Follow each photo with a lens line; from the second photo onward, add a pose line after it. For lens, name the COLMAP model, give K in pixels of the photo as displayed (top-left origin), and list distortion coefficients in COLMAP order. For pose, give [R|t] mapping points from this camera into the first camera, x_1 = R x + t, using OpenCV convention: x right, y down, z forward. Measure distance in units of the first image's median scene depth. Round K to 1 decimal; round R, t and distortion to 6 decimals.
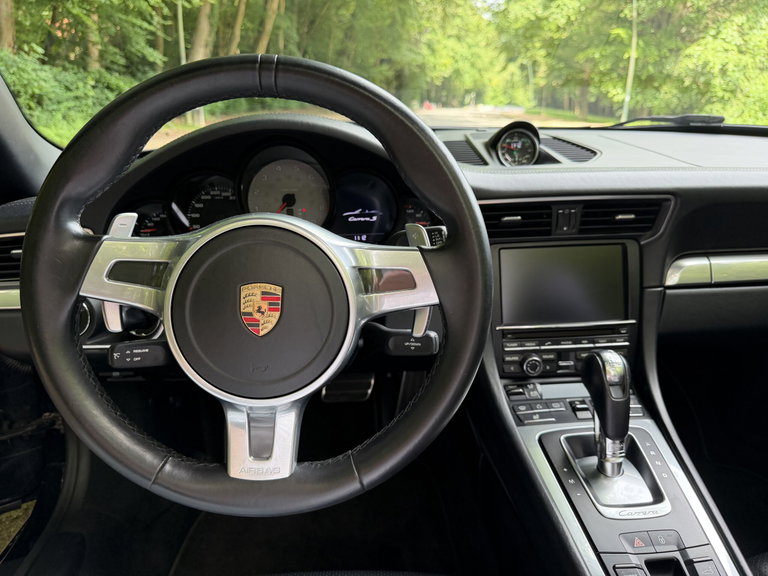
lens RADIAL K [[552.0, 0, 386.6], [0, 552.0, 295.9], [0, 0, 1]] dist [0.021380, -0.038152]
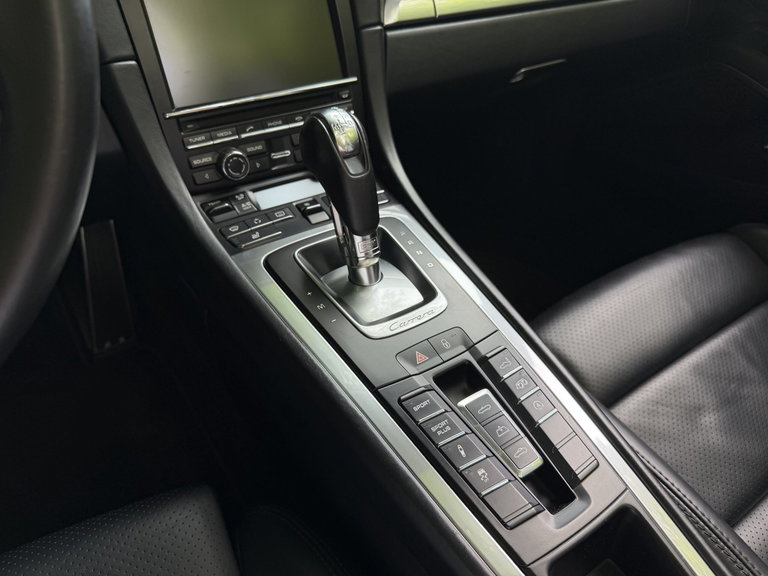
lens RADIAL K [[552.0, 0, 378.5], [0, 552.0, 293.8], [0, 0, 1]] dist [0.021380, -0.038152]
pose [[0.872713, -0.279949, 0.400001, 0.111384], [0.170095, 0.942290, 0.288370, 0.118375], [-0.457645, -0.183626, 0.869967, 0.327832]]
